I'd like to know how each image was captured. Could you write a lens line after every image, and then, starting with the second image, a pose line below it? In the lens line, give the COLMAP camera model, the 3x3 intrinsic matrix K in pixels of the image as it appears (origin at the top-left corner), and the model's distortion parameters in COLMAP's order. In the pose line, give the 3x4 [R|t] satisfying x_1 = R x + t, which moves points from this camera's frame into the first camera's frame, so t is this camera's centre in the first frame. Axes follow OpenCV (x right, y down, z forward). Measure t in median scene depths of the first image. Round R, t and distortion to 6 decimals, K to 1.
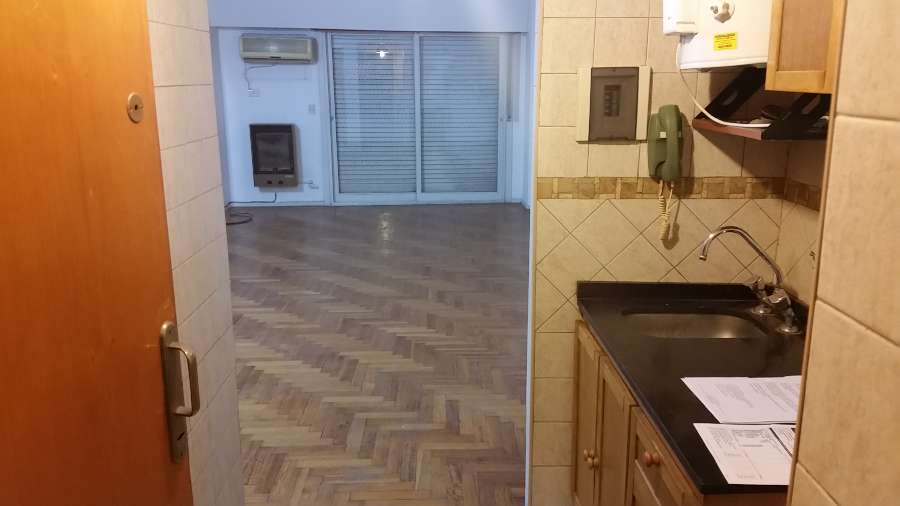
lens RADIAL K [[729.2, 0, 451.7], [0, 729.2, 252.2], [0, 0, 1]] dist [0.047748, -0.001153]
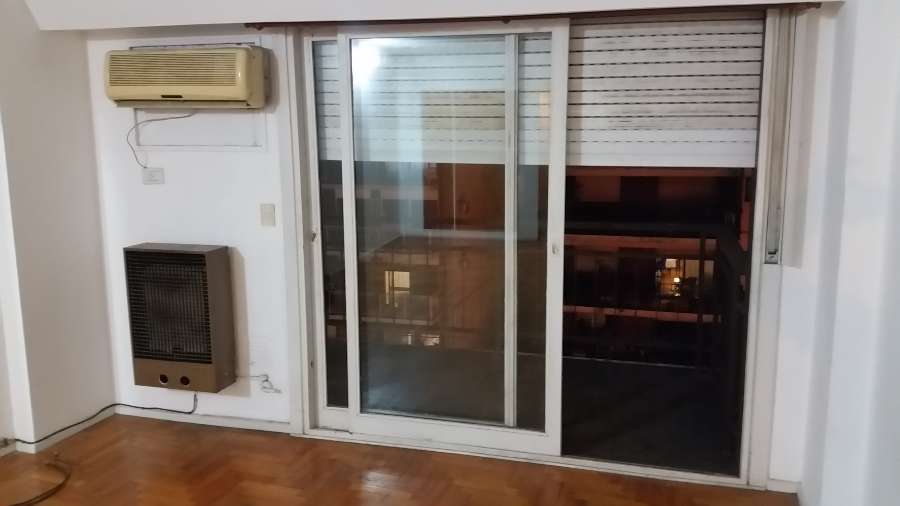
lens RADIAL K [[729.2, 0, 449.0], [0, 729.2, 253.2], [0, 0, 1]] dist [0.047748, -0.001153]
pose [[0.933621, 0.052048, -0.354462, 0.062068], [-0.076584, 0.995515, -0.055538, -0.158691], [0.349981, 0.078998, 0.933420, 0.645488]]
